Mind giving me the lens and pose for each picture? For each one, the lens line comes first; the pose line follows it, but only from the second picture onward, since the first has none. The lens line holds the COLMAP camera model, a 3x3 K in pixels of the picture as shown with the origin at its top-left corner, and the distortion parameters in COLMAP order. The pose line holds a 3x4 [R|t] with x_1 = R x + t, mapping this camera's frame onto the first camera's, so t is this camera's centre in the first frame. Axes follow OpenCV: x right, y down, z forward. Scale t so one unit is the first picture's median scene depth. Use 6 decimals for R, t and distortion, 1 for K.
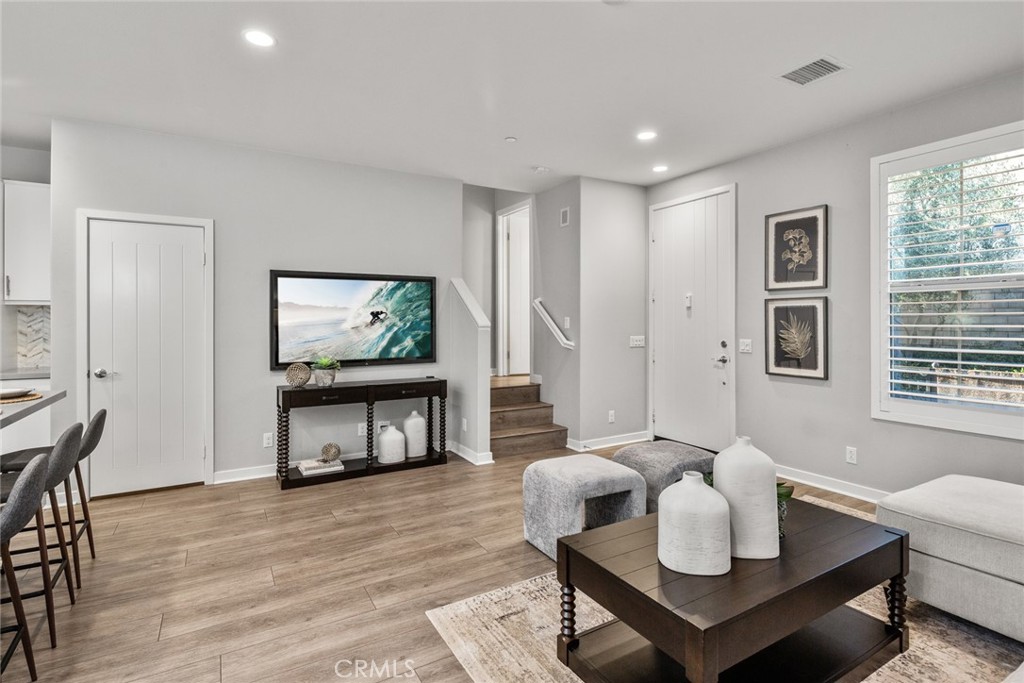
lens RADIAL K [[507.1, 0, 509.1], [0, 507.1, 327.2], [0, 0, 1]] dist [0.008572, -0.002319]
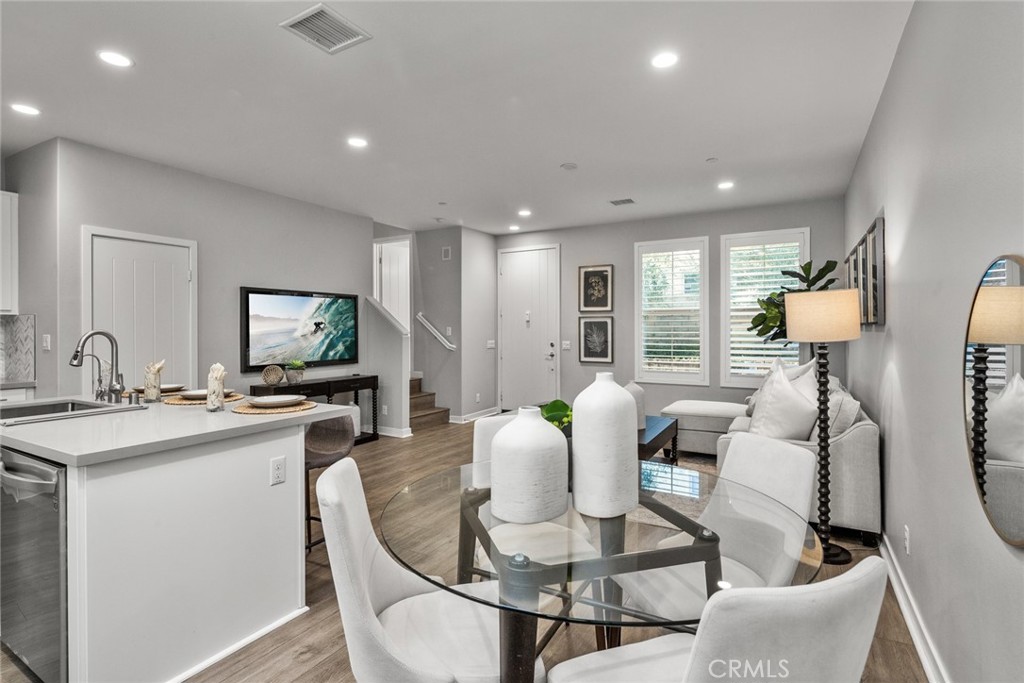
lens RADIAL K [[507.1, 0, 509.8], [0, 507.1, 333.8], [0, 0, 1]] dist [0.008572, -0.002319]
pose [[0.866497, -0.004255, 0.499164, -0.476664], [0.005329, 0.999986, -0.000725, 0.000152], [-0.499153, 0.003288, 0.866507, -0.295549]]
